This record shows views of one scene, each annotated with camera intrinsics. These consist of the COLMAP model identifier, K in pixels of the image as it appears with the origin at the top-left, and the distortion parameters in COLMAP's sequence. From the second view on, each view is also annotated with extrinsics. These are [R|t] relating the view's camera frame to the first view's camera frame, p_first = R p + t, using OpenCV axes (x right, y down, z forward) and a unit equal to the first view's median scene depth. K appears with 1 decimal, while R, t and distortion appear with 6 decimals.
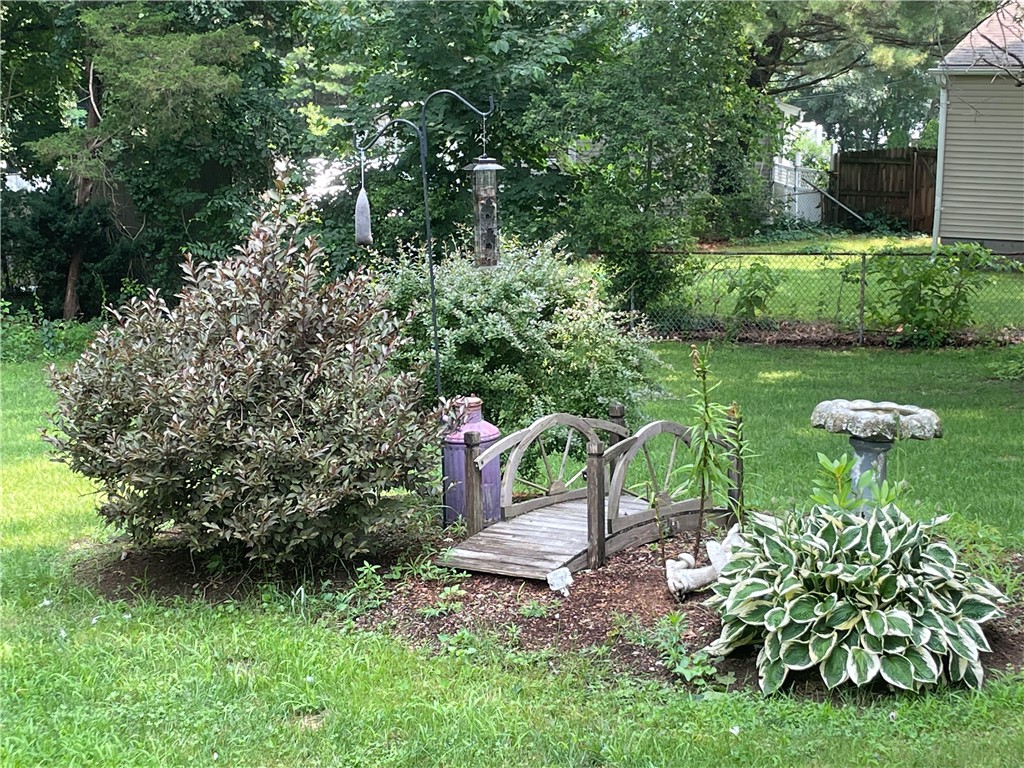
lens RADIAL K [[1935.3, 0, 512.0], [0, 1935.3, 384.0], [0, 0, 1]] dist [0.148046, -0.292068]
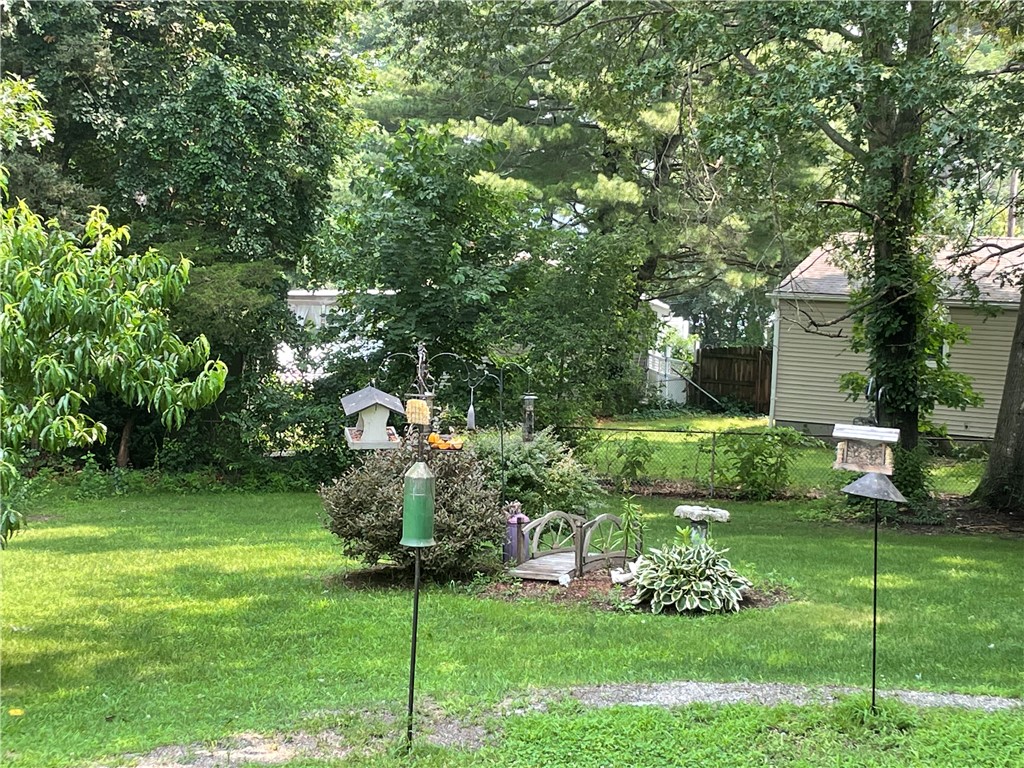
lens RADIAL K [[1935.3, 0, 512.0], [0, 1935.3, 384.0], [0, 0, 1]] dist [0.148046, -0.292068]
pose [[0.997550, 0.024249, 0.065615, -0.158521], [-0.018644, 0.996229, -0.084736, 0.053861], [-0.067422, 0.083305, 0.994241, -1.061523]]
